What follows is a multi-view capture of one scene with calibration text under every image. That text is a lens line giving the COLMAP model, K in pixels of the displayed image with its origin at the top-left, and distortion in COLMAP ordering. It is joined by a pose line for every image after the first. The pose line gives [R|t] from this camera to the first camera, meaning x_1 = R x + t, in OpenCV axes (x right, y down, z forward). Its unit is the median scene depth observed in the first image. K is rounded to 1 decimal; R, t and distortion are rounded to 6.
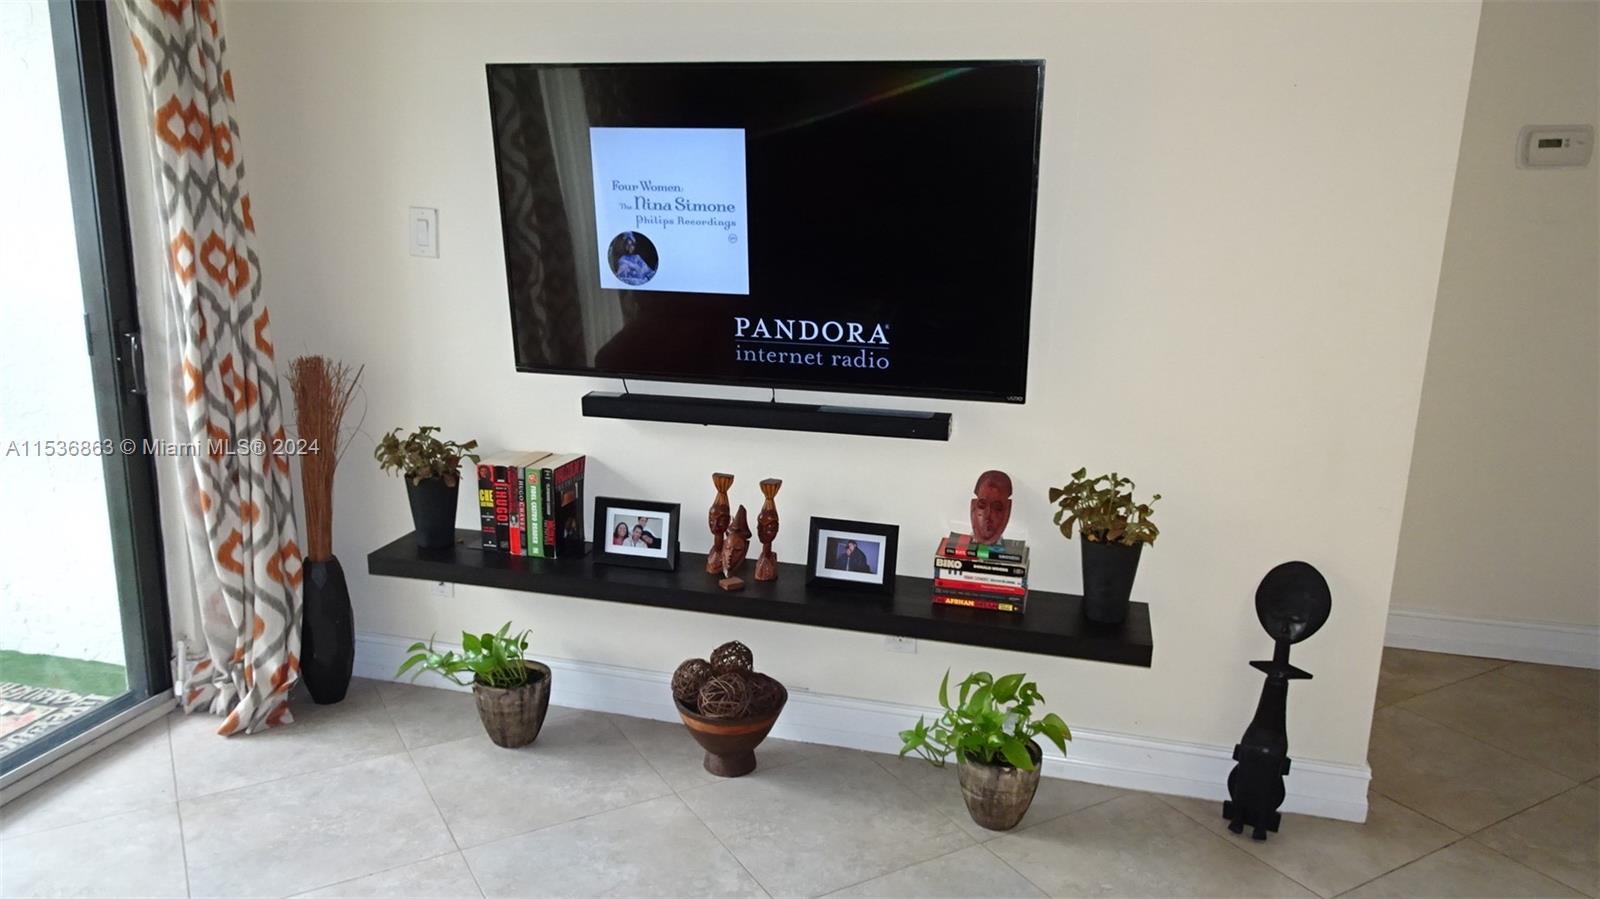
lens RADIAL K [[1140.5, 0, 797.7], [0, 1140.5, 451.1], [0, 0, 1]] dist [0.009277, 0.002664]
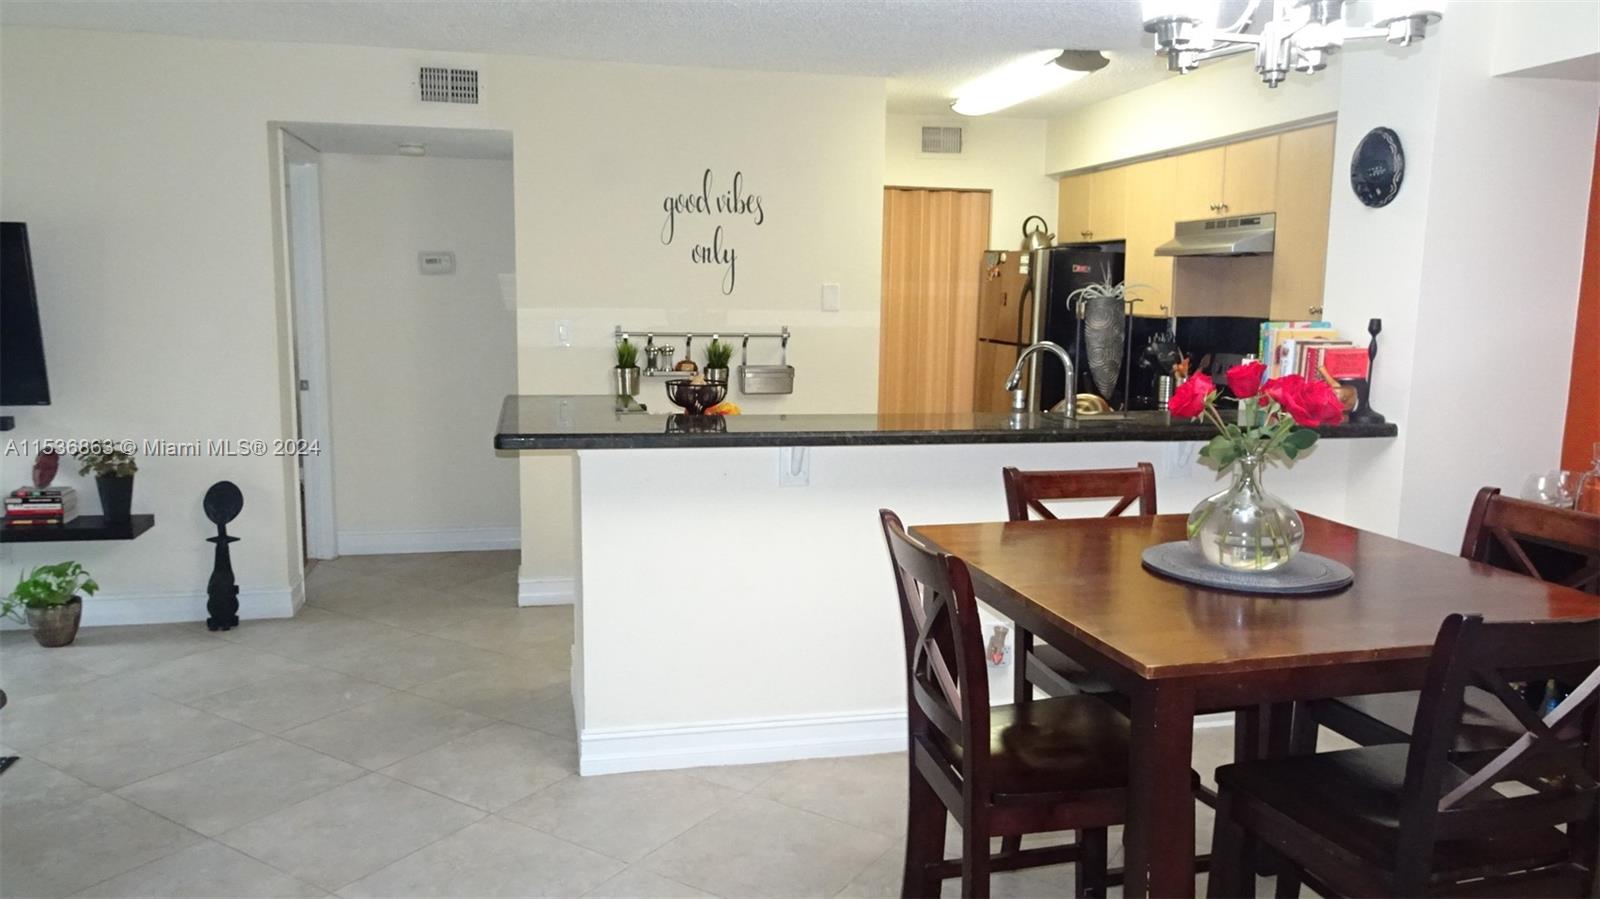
lens RADIAL K [[1144.3, 0, 804.5], [0, 1144.3, 452.1], [0, 0, 1]] dist [0.012678, -0.001921]
pose [[0.890672, -0.075659, 0.448307, 0.398374], [0.111197, 0.992360, -0.053444, 0.236457], [-0.440838, 0.097451, 0.892281, -1.031993]]
